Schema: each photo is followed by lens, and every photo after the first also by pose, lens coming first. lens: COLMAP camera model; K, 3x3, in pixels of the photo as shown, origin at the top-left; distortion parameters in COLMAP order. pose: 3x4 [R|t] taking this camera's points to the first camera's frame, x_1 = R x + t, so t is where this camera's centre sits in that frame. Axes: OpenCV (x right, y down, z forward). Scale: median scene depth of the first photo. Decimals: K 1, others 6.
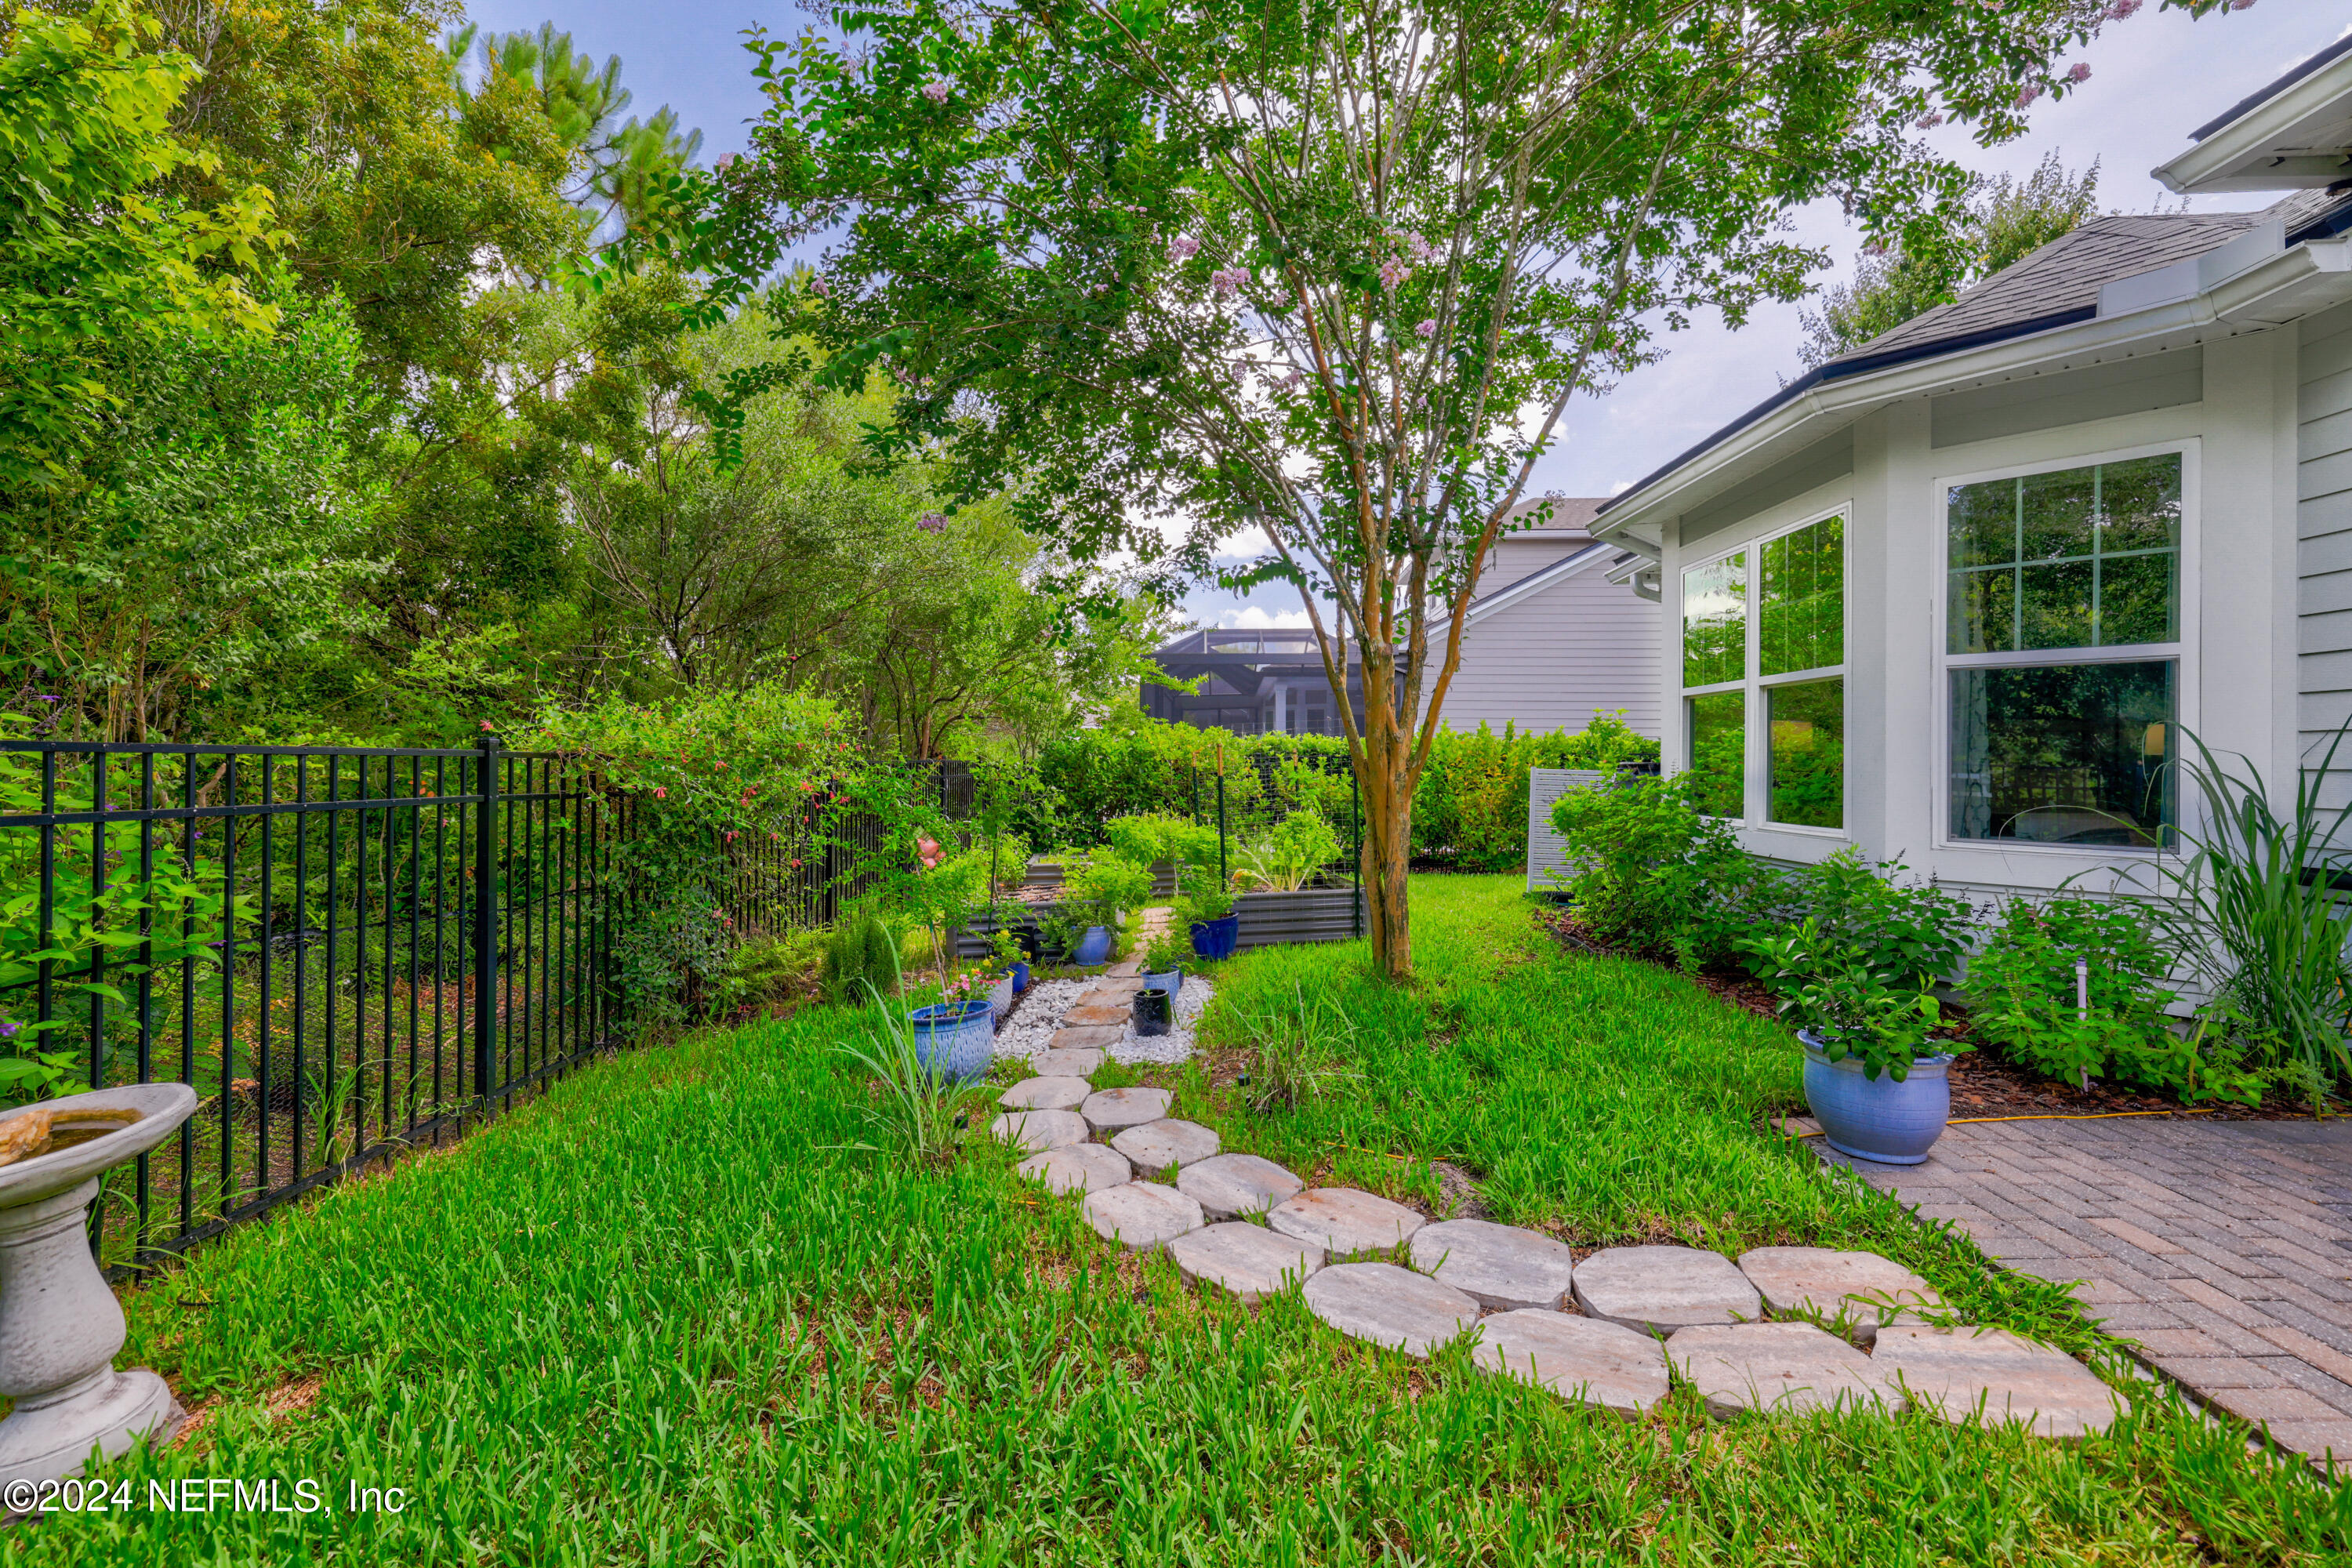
lens RADIAL K [[1009.1, 0, 1174.5], [0, 1009.1, 788.7], [0, 0, 1]] dist [0.003639, 0.000600]
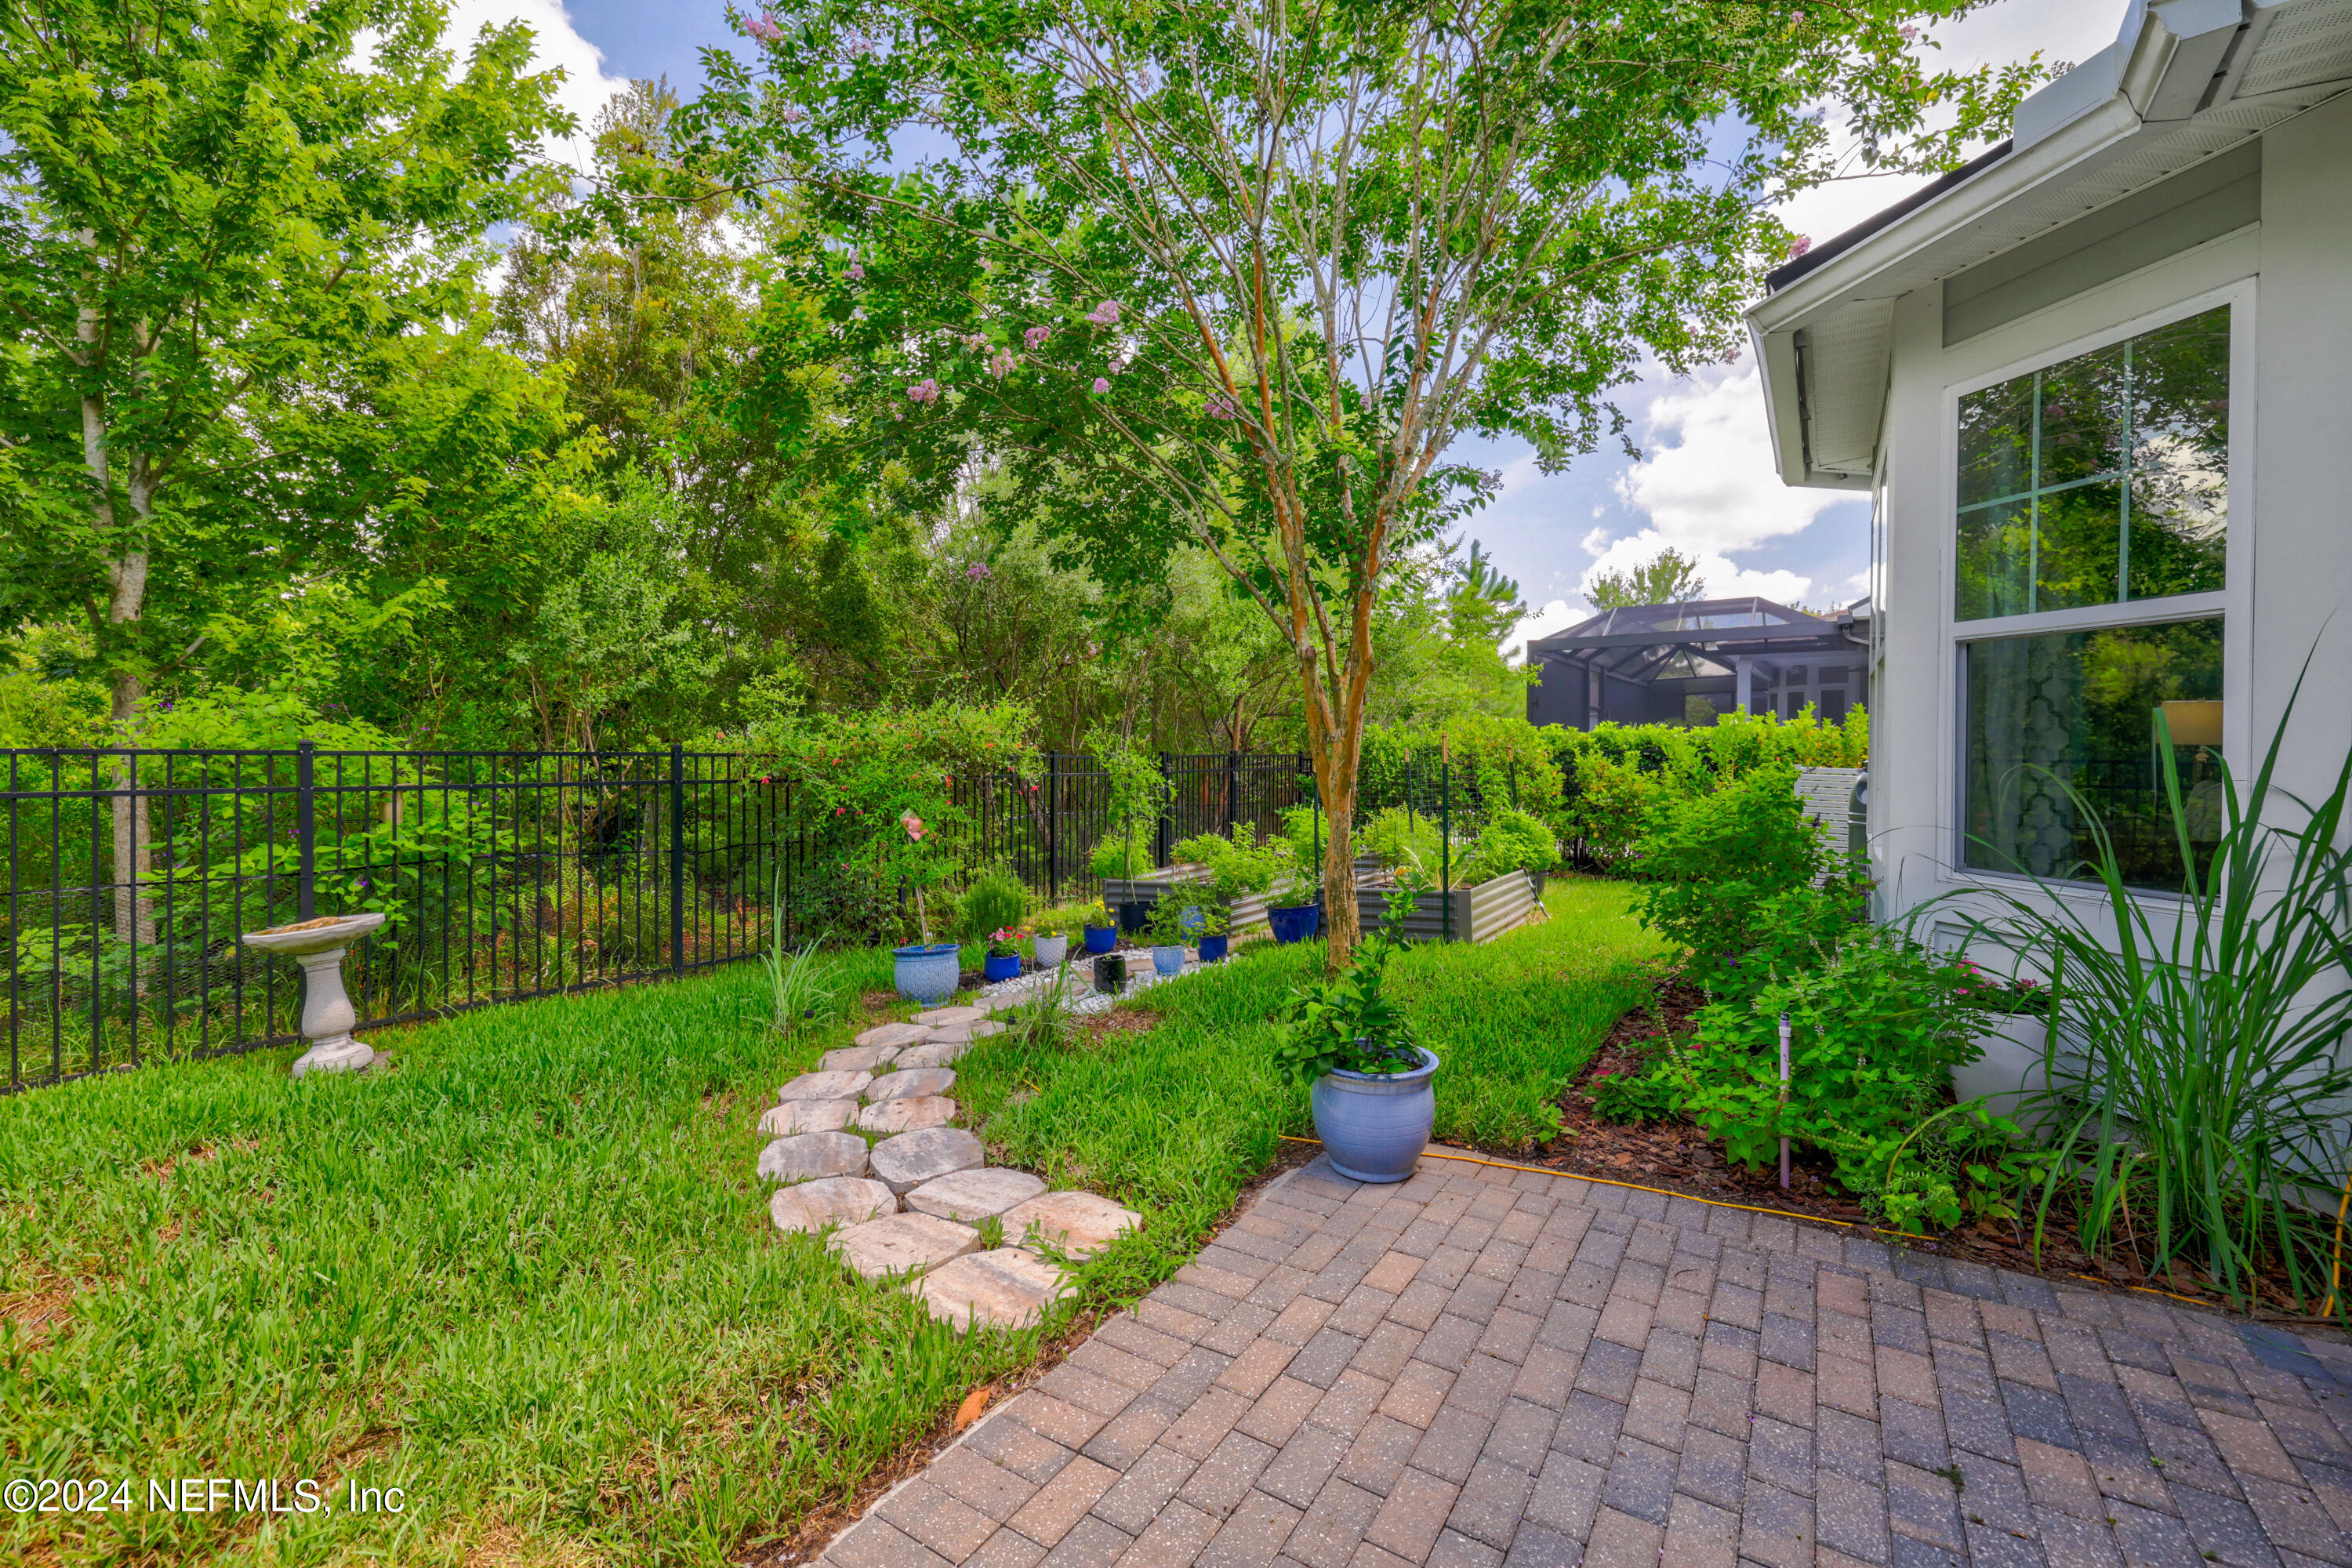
lens RADIAL K [[1009.1, 0, 1172.1], [0, 1009.1, 782.9], [0, 0, 1]] dist [0.003639, 0.000600]
pose [[0.826828, 0.007782, -0.562401, 1.271431], [-0.004857, 0.999966, 0.006696, -0.028382], [0.562434, -0.002804, 0.826837, 0.087748]]
